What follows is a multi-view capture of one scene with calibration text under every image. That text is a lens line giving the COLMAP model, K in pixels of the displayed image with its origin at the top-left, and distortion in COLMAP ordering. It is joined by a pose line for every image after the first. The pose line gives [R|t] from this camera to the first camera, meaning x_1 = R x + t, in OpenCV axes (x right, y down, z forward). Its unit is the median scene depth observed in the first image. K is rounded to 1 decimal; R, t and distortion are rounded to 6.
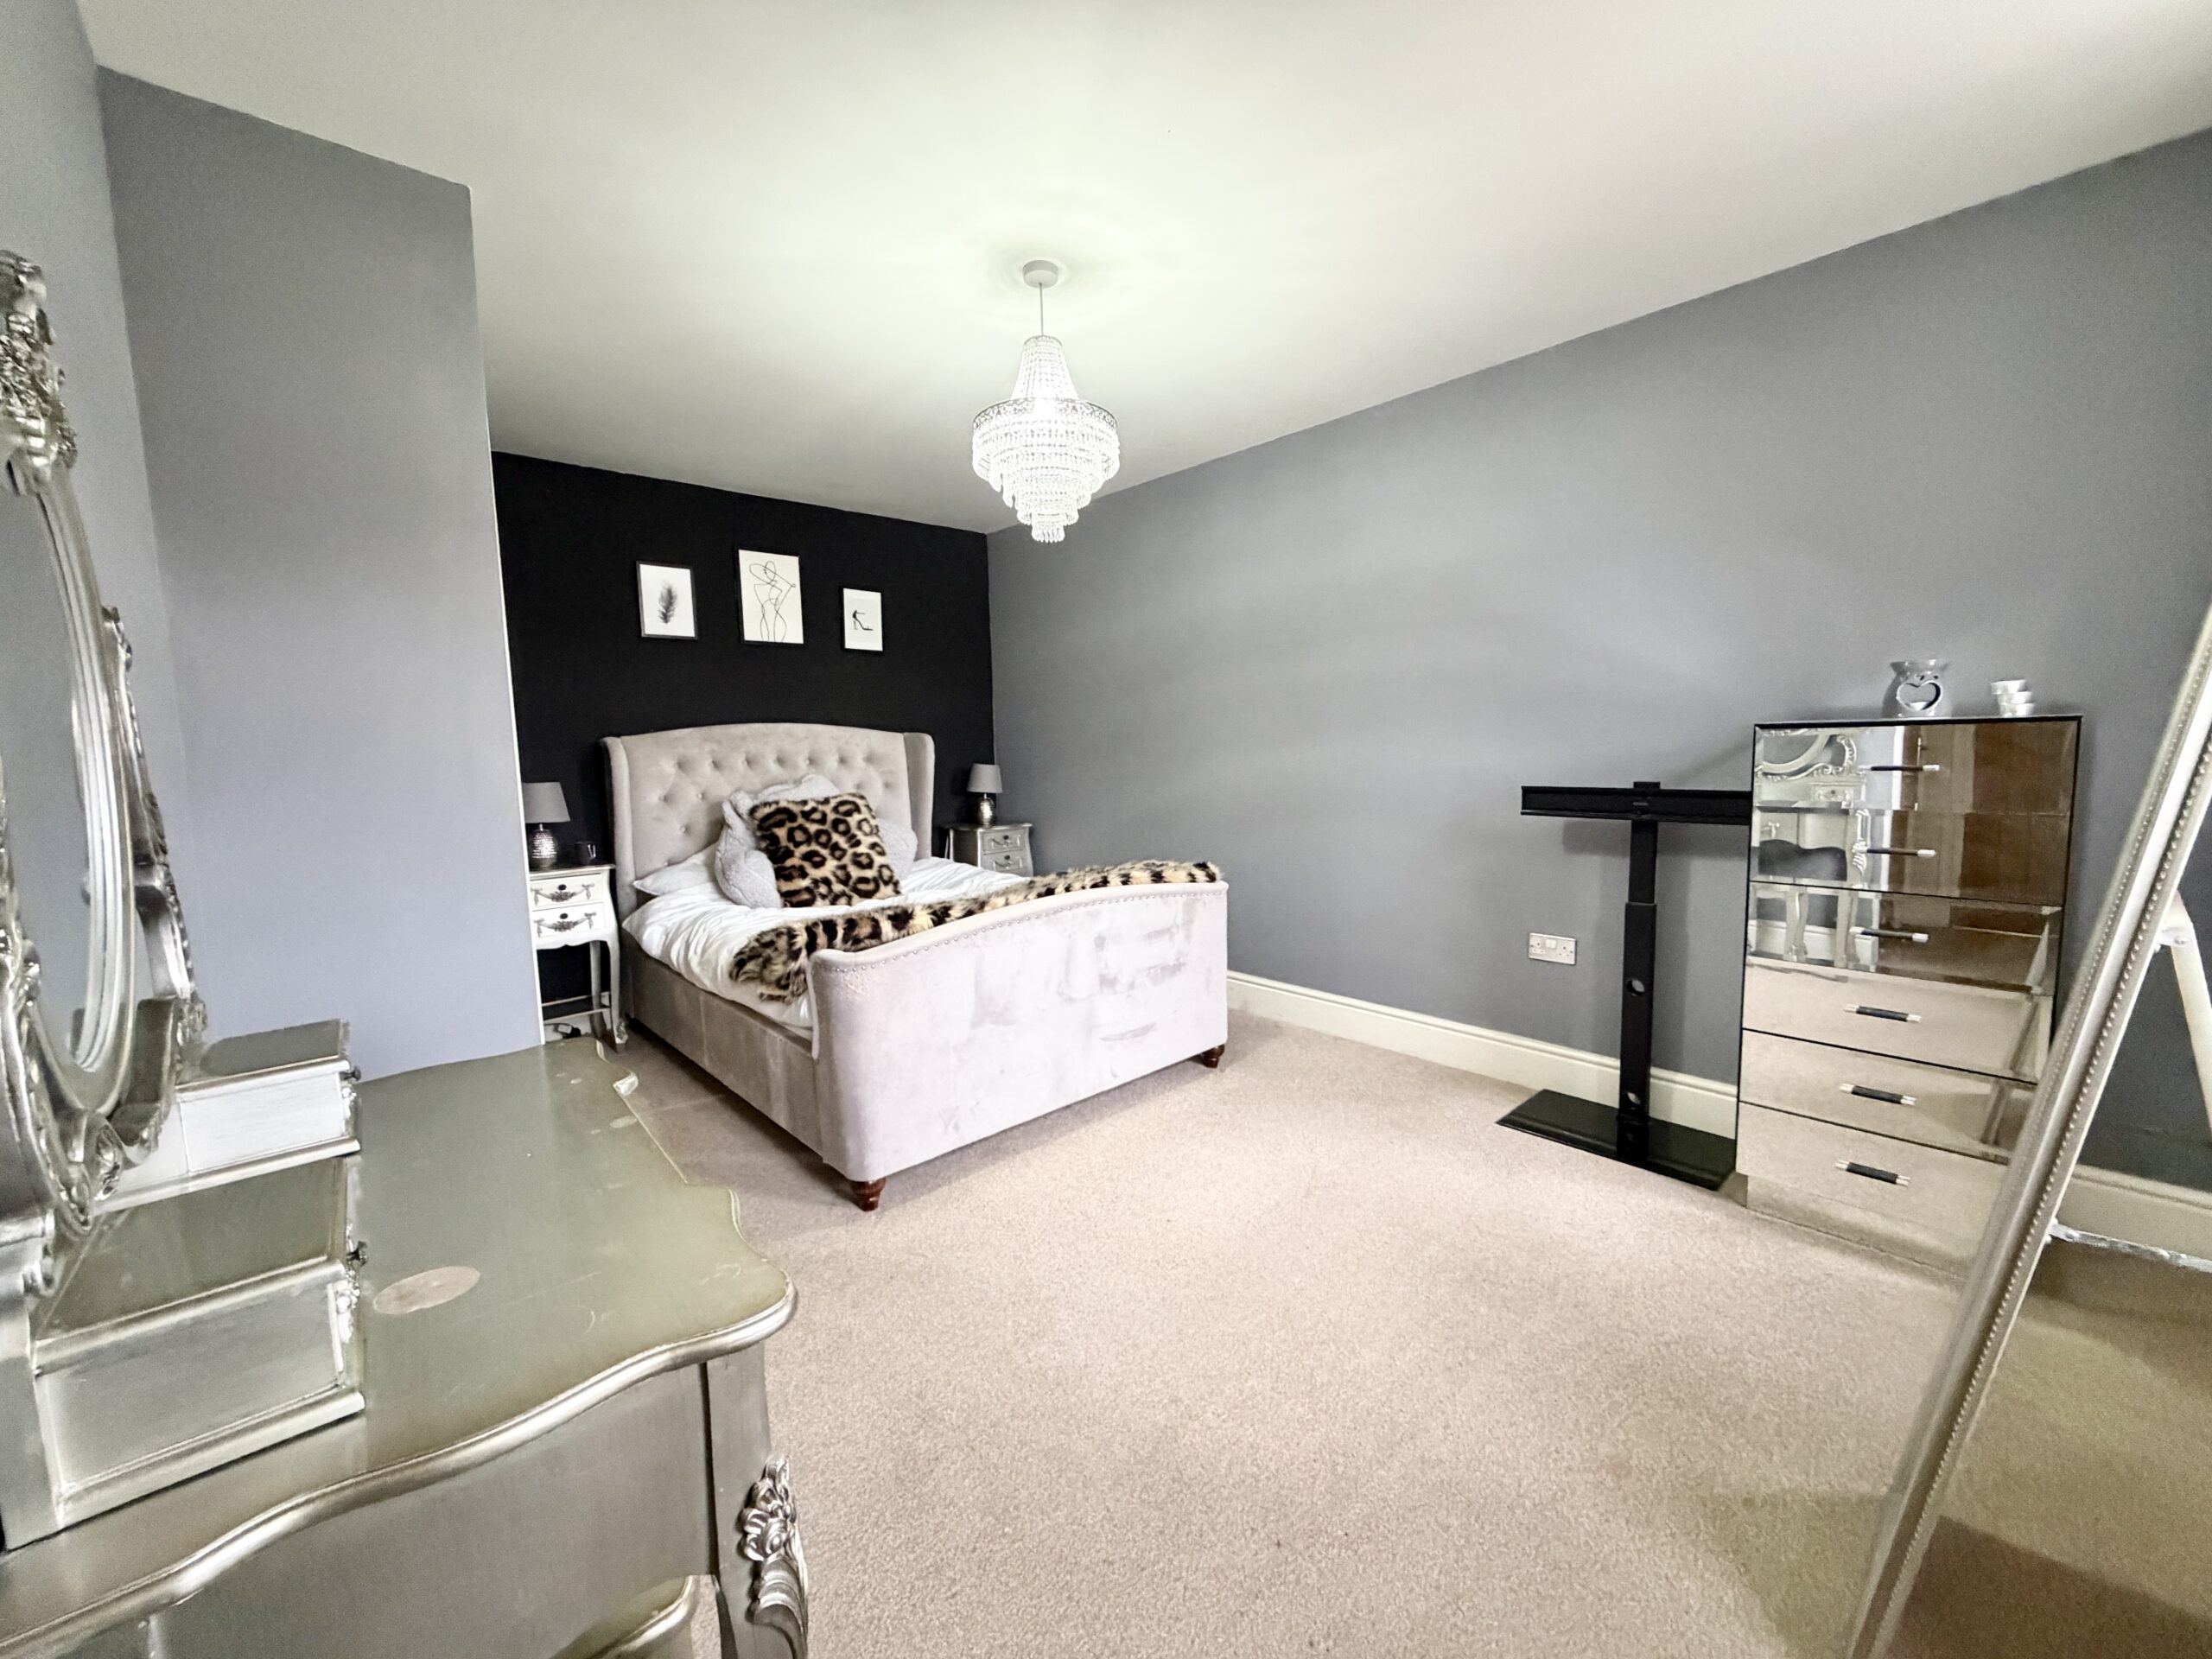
lens RADIAL K [[877.5, 0, 1110.1], [0, 877.5, 819.7], [0, 0, 1]] dist [0.001000, -0.000766]
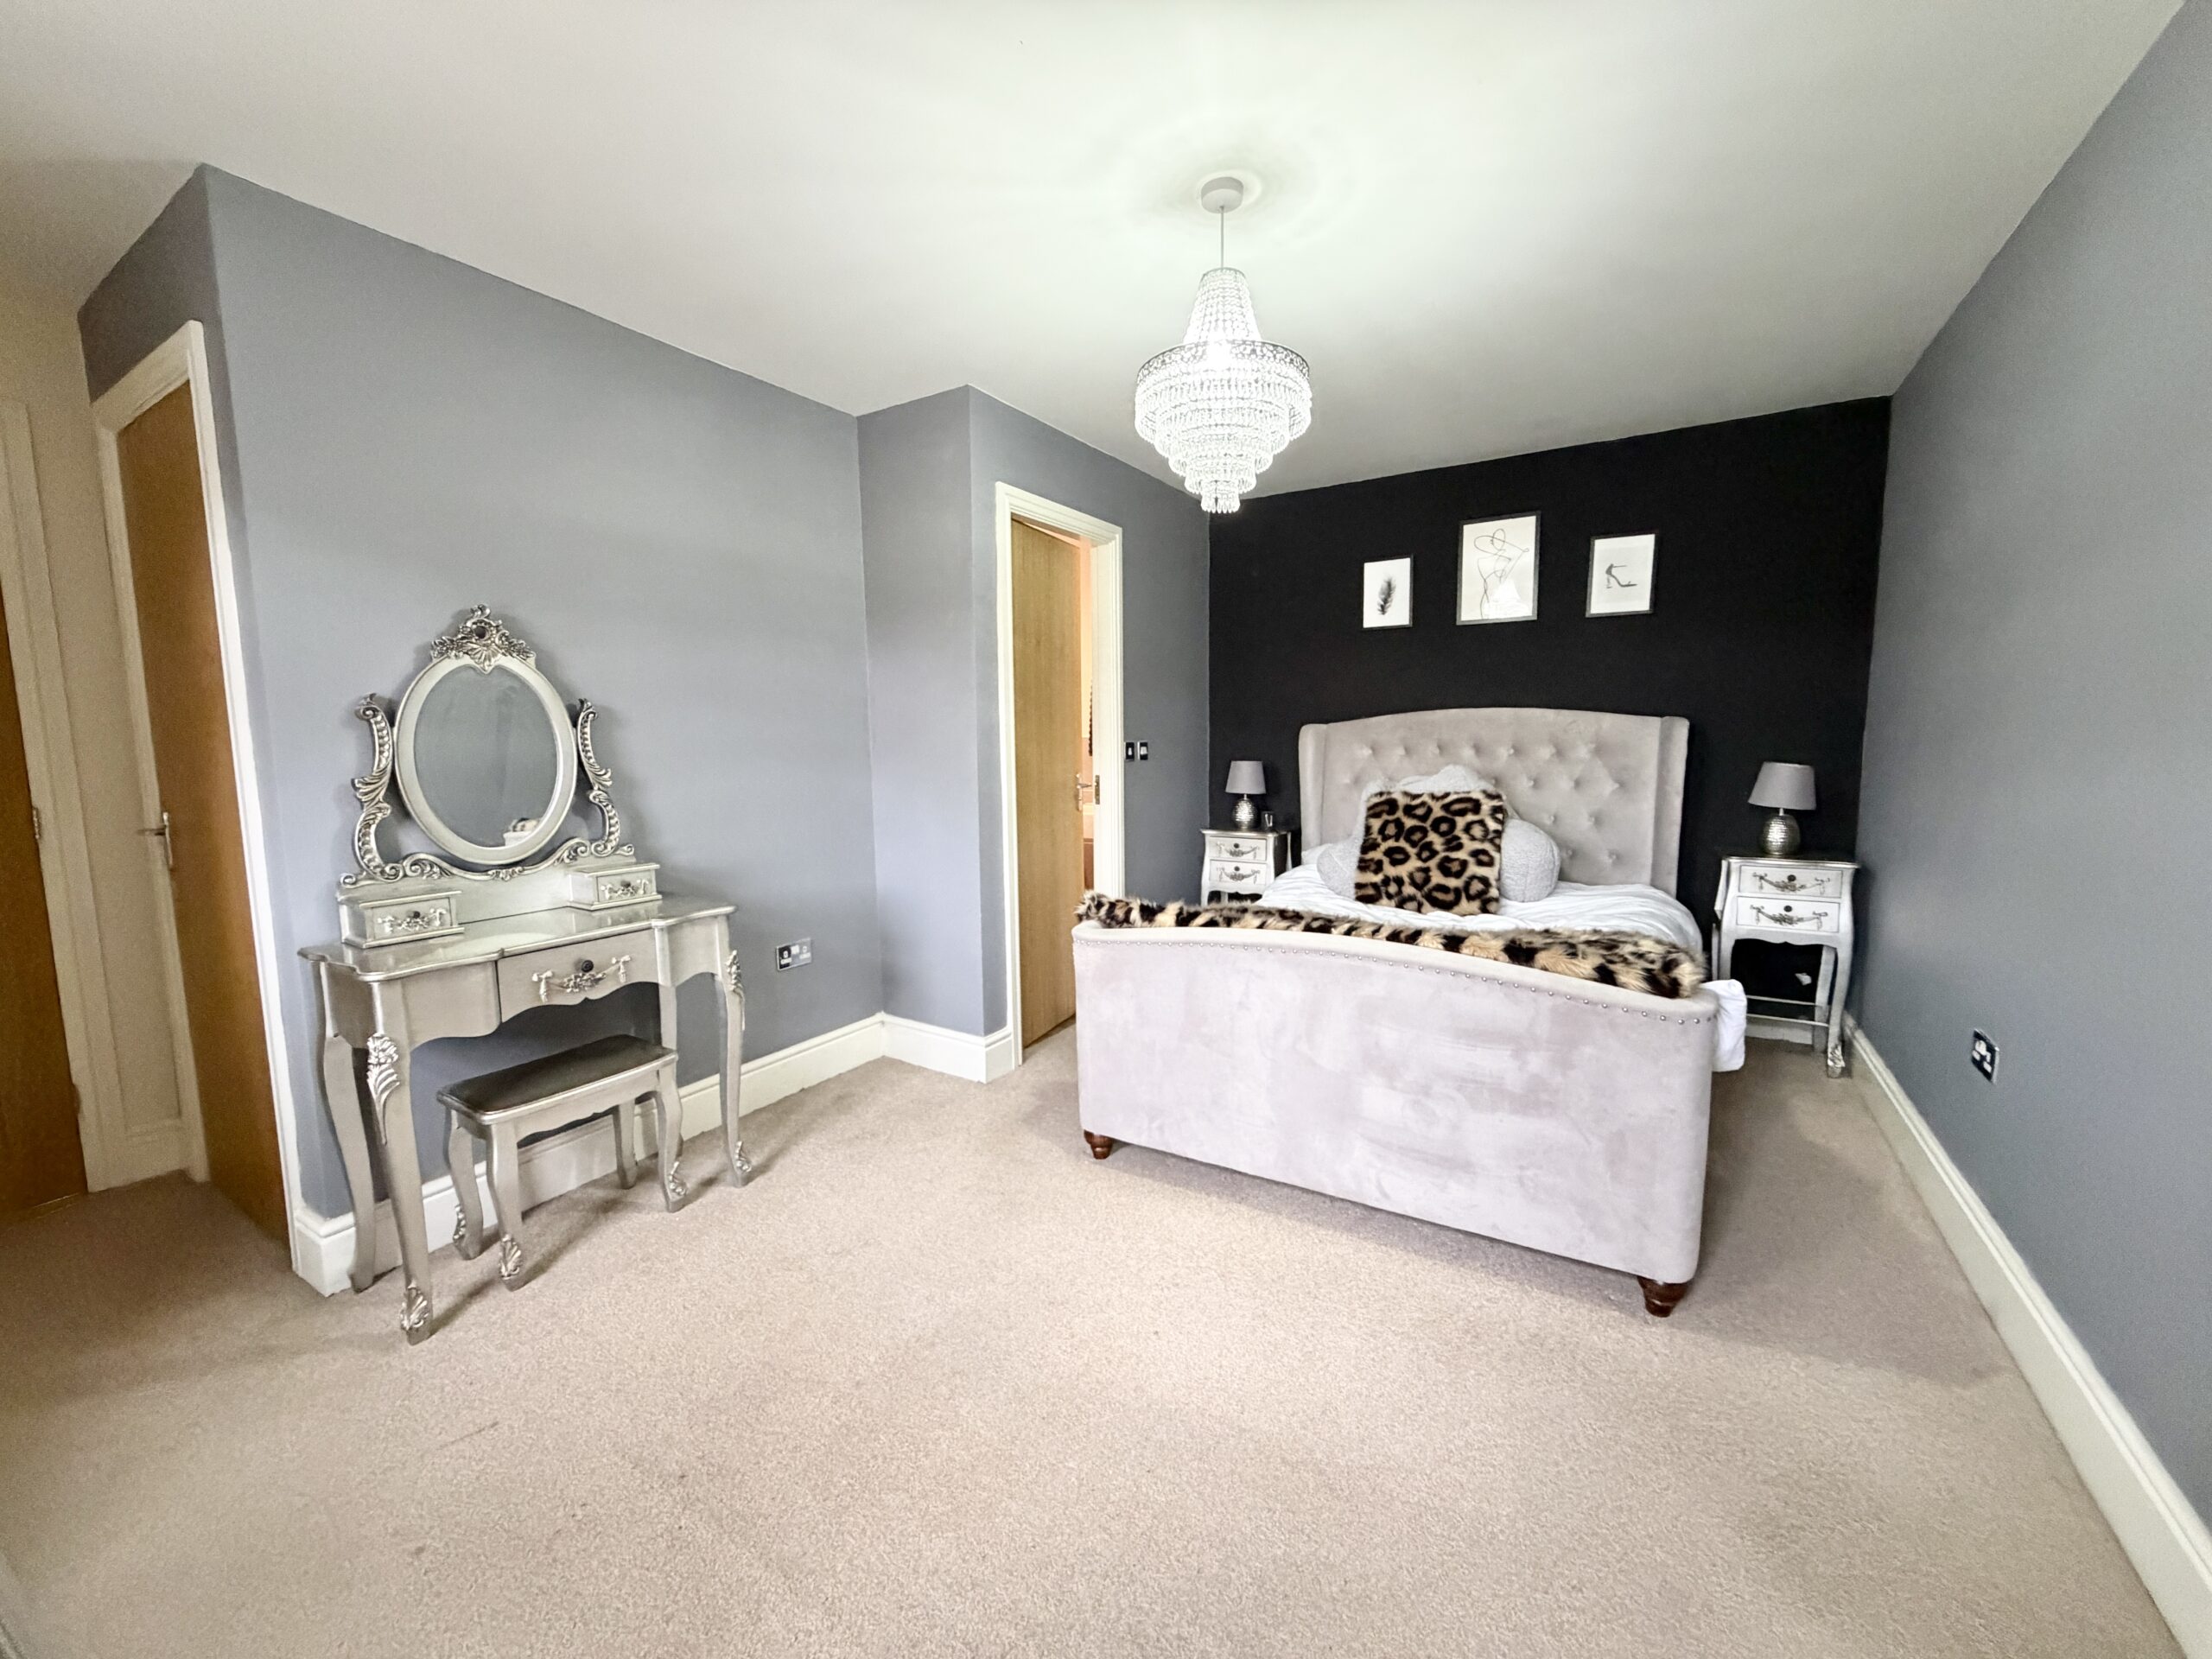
lens RADIAL K [[877.5, 0, 1107.8], [0, 877.5, 838.0], [0, 0, 1]] dist [0.001000, -0.000766]
pose [[0.266029, 0.129930, -0.955168, 0.467317], [-0.083713, 0.990245, 0.111386, -0.051878], [0.960323, 0.050328, 0.274311, 0.432012]]
